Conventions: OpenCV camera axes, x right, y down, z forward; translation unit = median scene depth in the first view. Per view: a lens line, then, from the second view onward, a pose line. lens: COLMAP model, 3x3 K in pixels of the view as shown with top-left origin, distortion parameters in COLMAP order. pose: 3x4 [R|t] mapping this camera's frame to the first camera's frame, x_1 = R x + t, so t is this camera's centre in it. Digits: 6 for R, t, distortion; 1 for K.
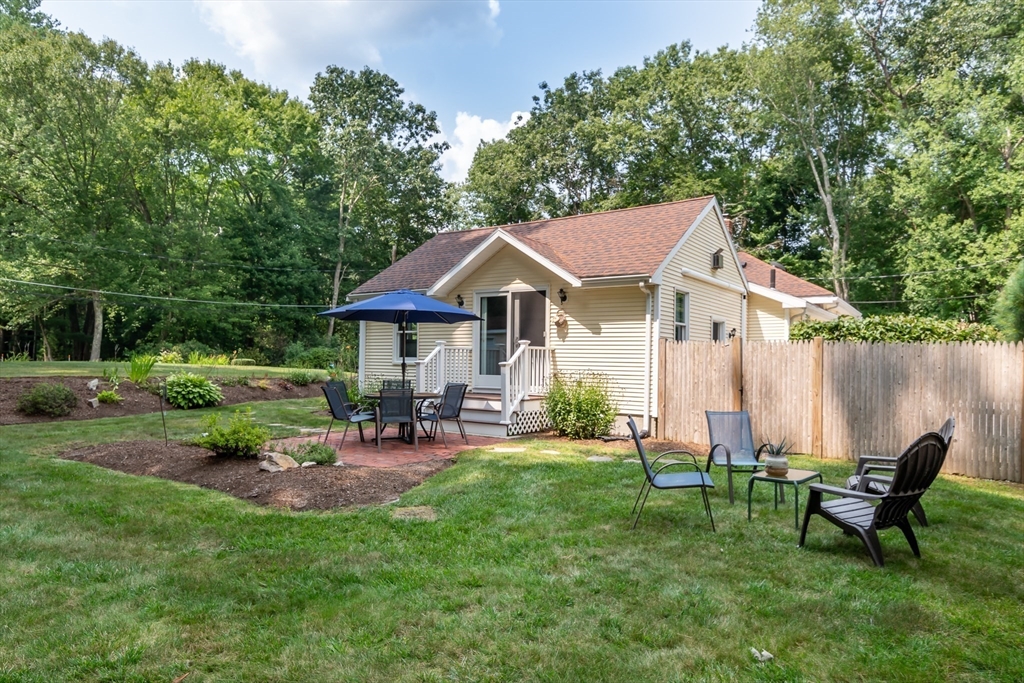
lens RADIAL K [[644.5, 0, 512.3], [0, 644.5, 345.4], [0, 0, 1]] dist [-0.000257, -0.000087]
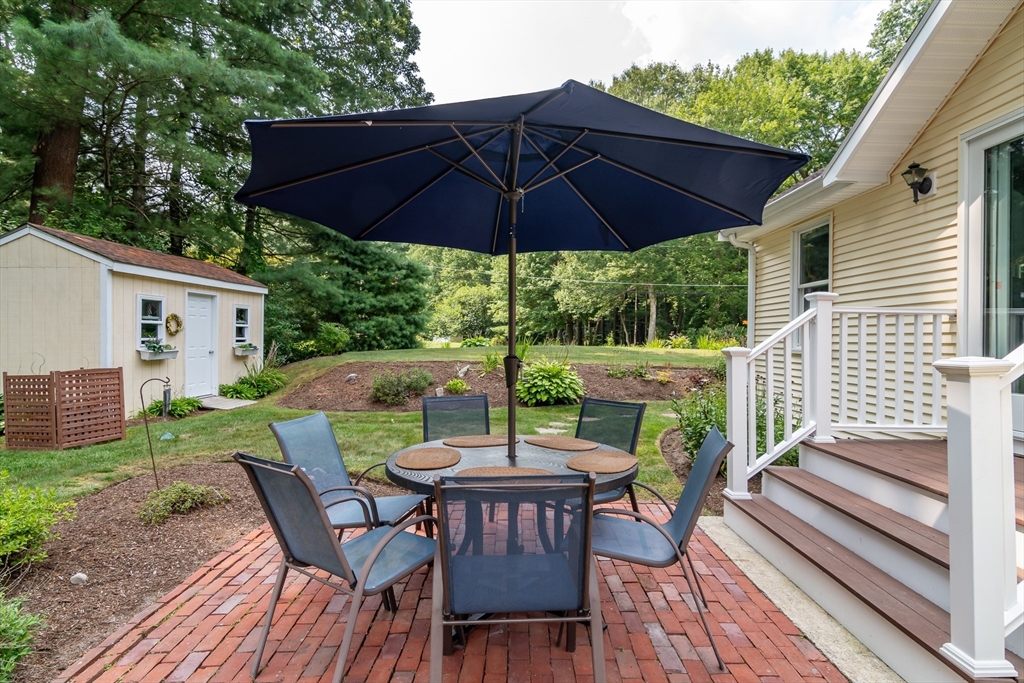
lens RADIAL K [[543.4, 0, 513.4], [0, 543.4, 339.4], [0, 0, 1]] dist [-0.005760, -0.001179]
pose [[0.569595, -0.009080, -0.821875, 0.014850], [0.020838, 0.999777, 0.003396, 0.005524], [0.821661, -0.019060, 0.569657, 0.248486]]
